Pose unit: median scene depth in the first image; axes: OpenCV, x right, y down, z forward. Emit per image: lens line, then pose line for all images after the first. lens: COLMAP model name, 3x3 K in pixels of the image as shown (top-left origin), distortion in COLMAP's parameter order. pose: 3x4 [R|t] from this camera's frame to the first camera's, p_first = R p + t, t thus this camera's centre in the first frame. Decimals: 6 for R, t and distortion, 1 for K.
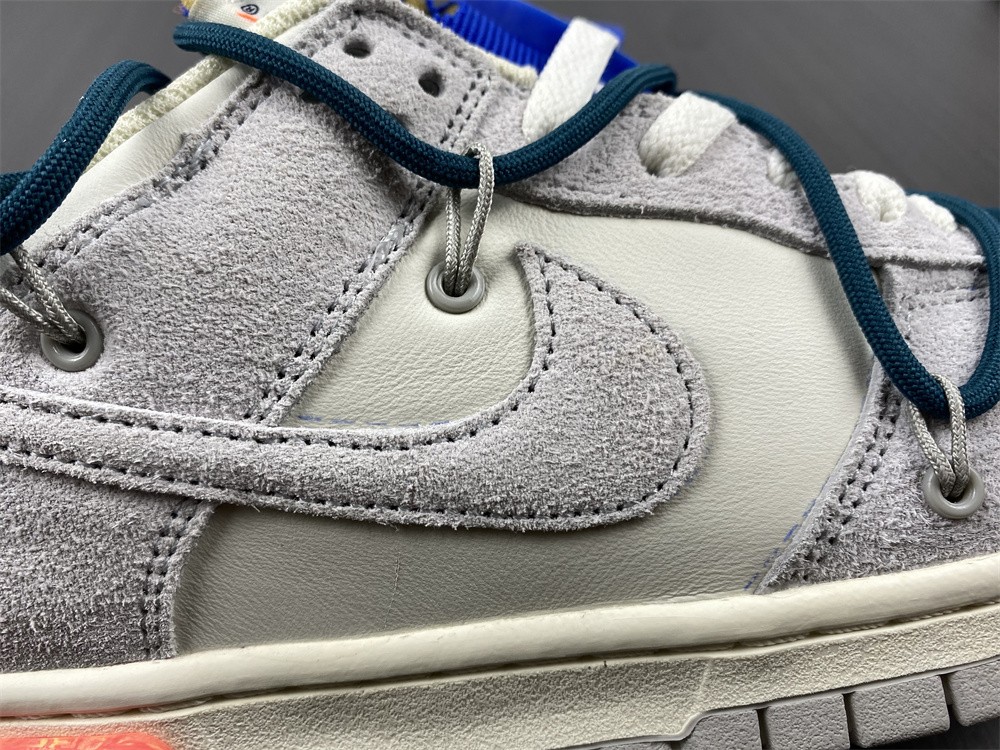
lens RADIAL K [[894.9, 0, 500.0], [0, 894.9, 375.0], [0, 0, 1]] dist [0.095066, -0.368399]
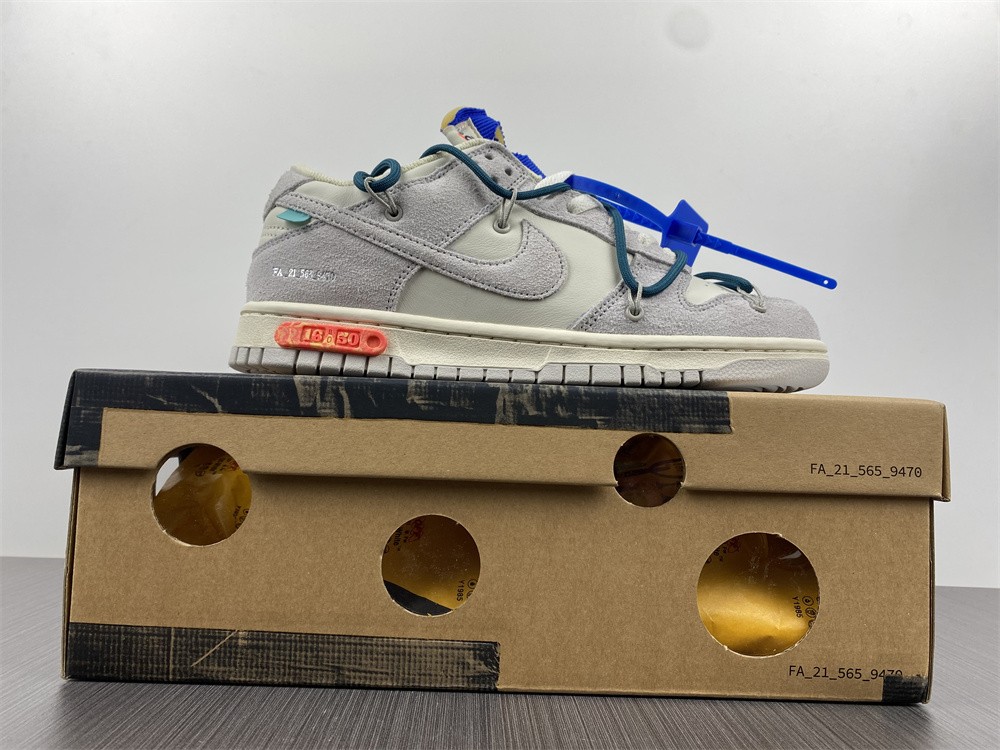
lens RADIAL K [[894.9, 0, 500.0], [0, 894.9, 375.0], [0, 0, 1]] dist [0.095066, -0.368399]
pose [[0.974350, 0.214351, -0.068519, 0.297651], [-0.223653, 0.956093, -0.189382, 1.084123], [0.024917, 0.199849, 0.979510, -2.210581]]
